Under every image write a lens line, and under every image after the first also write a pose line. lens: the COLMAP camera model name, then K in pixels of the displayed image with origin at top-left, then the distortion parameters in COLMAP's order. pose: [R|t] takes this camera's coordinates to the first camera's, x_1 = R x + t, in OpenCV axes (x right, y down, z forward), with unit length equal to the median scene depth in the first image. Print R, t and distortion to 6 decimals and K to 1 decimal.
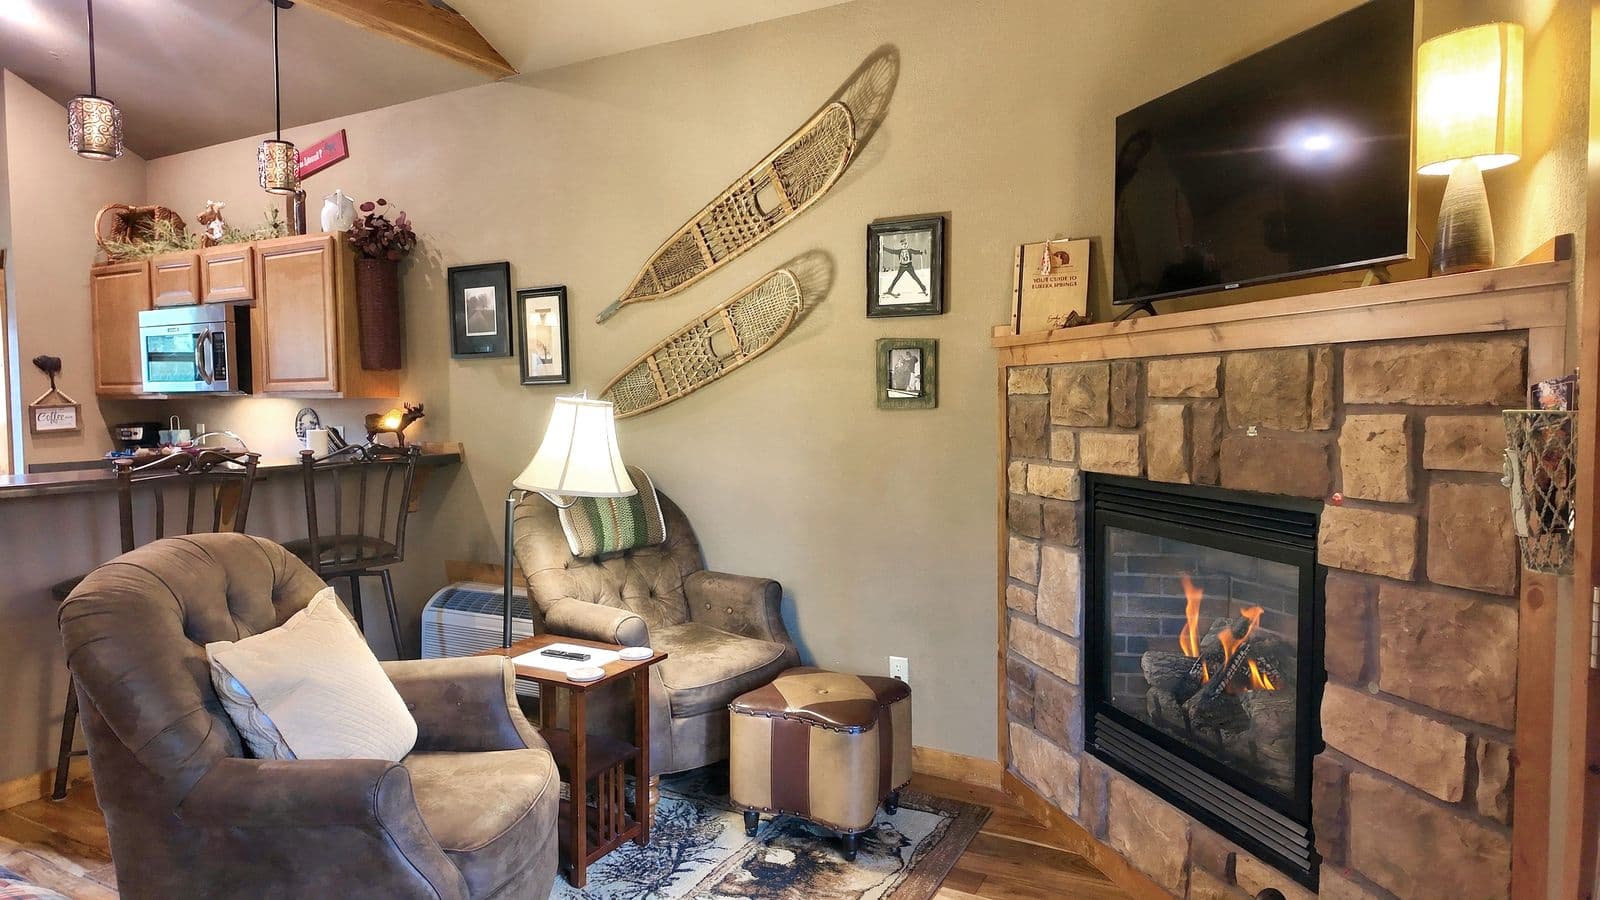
lens RADIAL K [[951.5, 0, 799.4], [0, 951.5, 439.8], [0, 0, 1]] dist [0.070846, -0.071932]
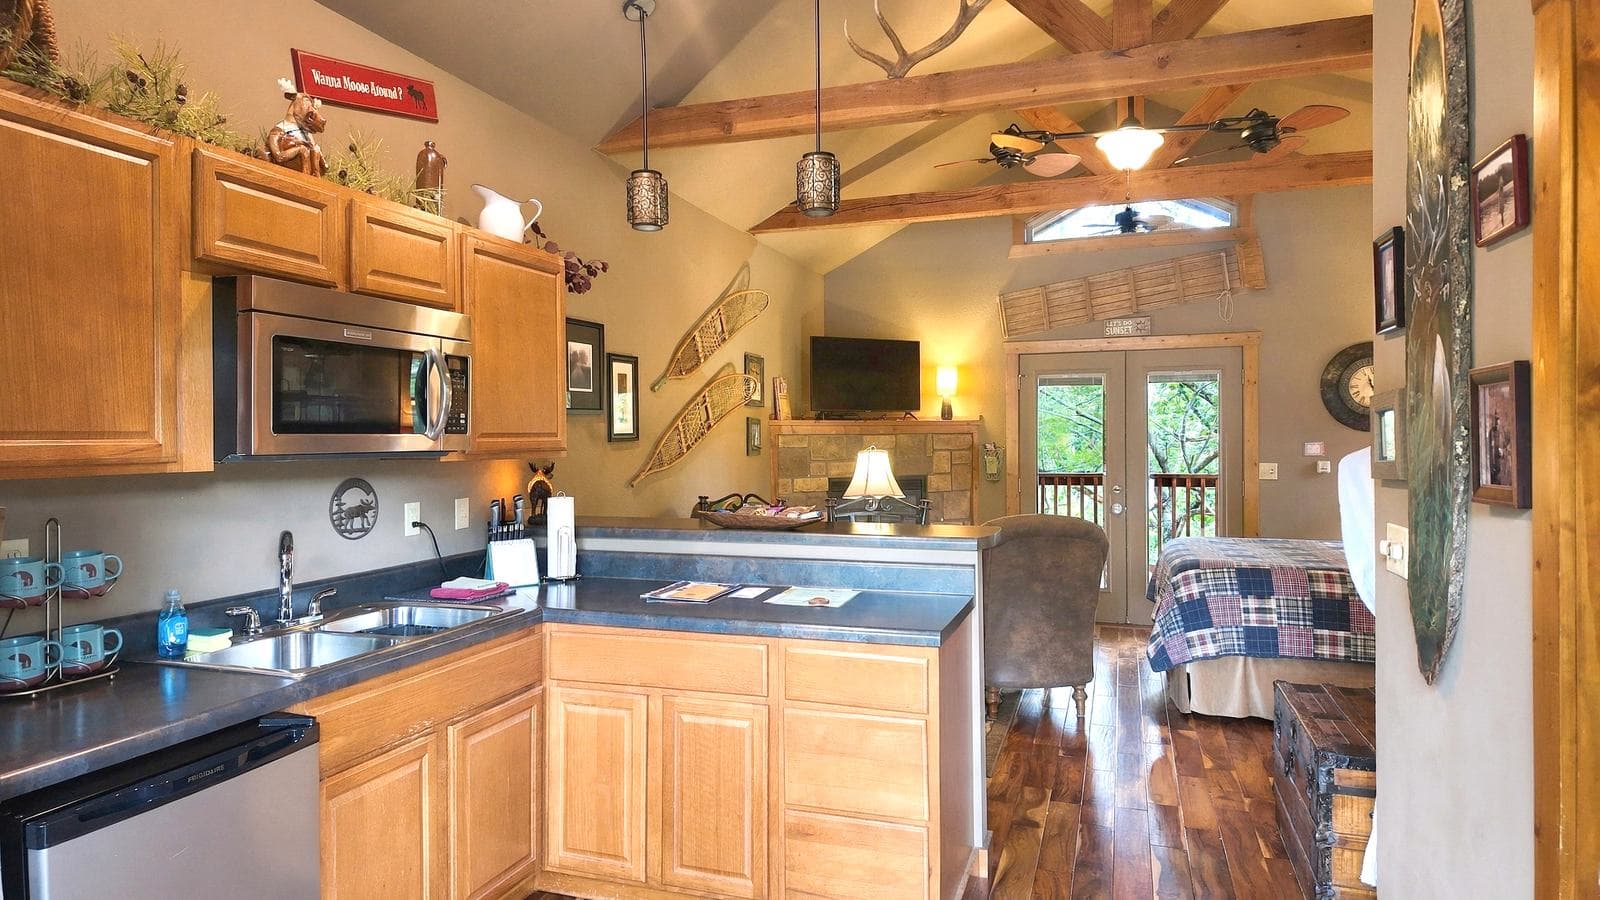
lens RADIAL K [[930.7, 0, 803.5], [0, 930.7, 447.2], [0, 0, 1]] dist [0.062896, -0.070749]
pose [[-0.187993, -0.002143, 0.982168, -1.818580], [0.052493, 0.998546, 0.012226, -0.070884], [-0.980767, 0.053856, -0.187607, 1.330012]]
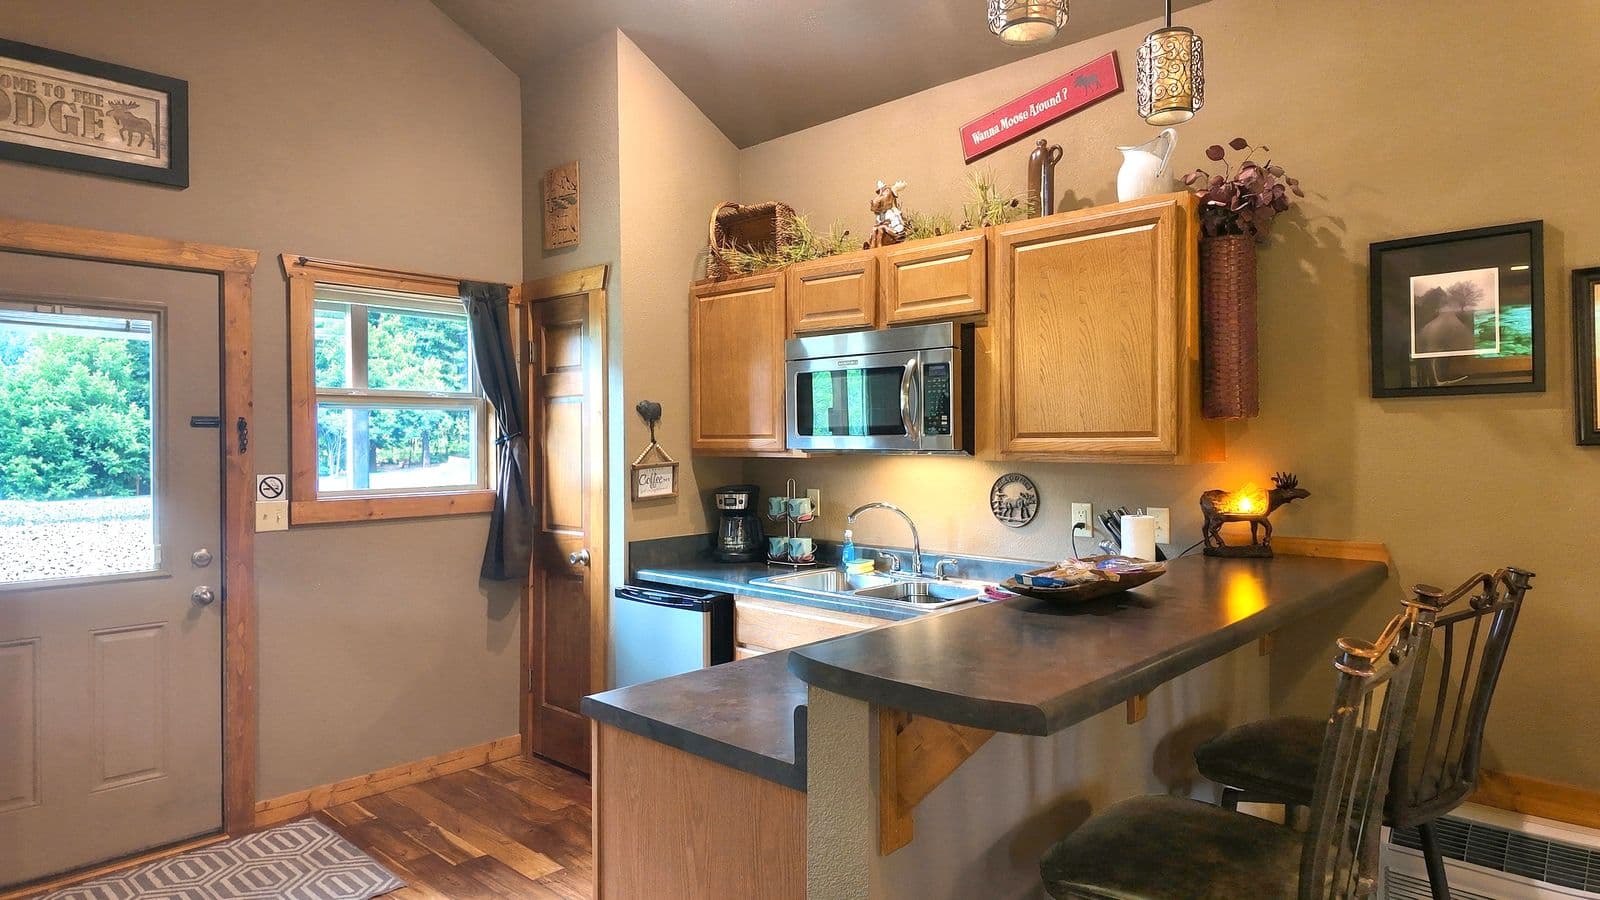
lens RADIAL K [[930.7, 0, 803.5], [0, 930.7, 447.2], [0, 0, 1]] dist [0.062896, -0.070749]
pose [[0.970960, 0.005326, -0.239181, -0.793435], [-0.014130, 0.999284, -0.035108, -0.041920], [0.238822, 0.037468, 0.970340, 0.515592]]
